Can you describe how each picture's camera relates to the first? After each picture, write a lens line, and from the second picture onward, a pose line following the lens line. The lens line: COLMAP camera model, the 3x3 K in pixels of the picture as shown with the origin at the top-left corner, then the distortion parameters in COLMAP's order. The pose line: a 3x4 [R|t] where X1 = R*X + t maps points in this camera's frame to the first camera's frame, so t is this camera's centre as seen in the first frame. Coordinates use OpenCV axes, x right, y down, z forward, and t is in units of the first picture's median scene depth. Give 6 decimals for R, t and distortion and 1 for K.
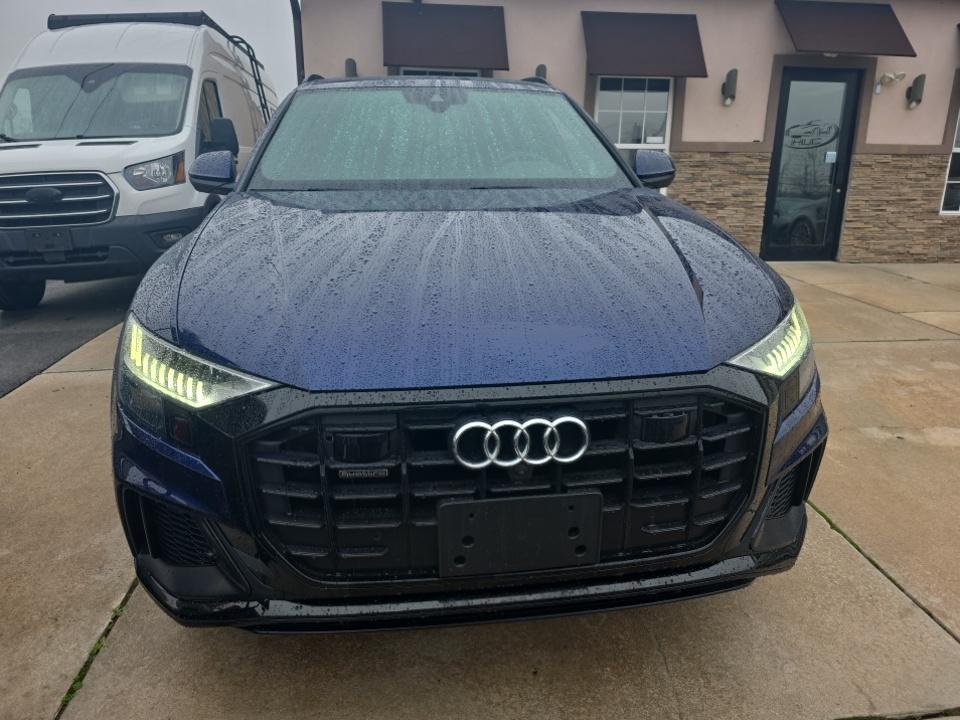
lens RADIAL K [[634.8, 0, 476.8], [0, 634.8, 356.0], [0, 0, 1]] dist [0.024892, -0.018496]
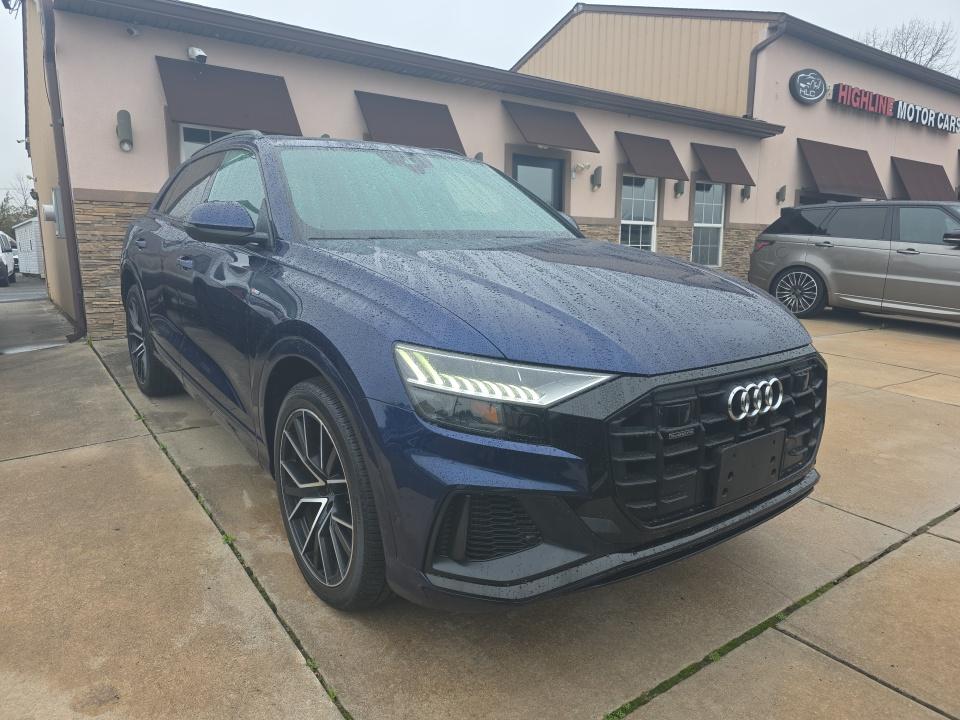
lens RADIAL K [[634.8, 0, 473.9], [0, 634.8, 357.2], [0, 0, 1]] dist [0.024892, -0.018496]
pose [[0.880236, -0.079886, 0.467763, -1.109296], [0.125229, 0.989890, -0.066600, 0.054973], [-0.457714, 0.117201, 0.881341, -0.004701]]
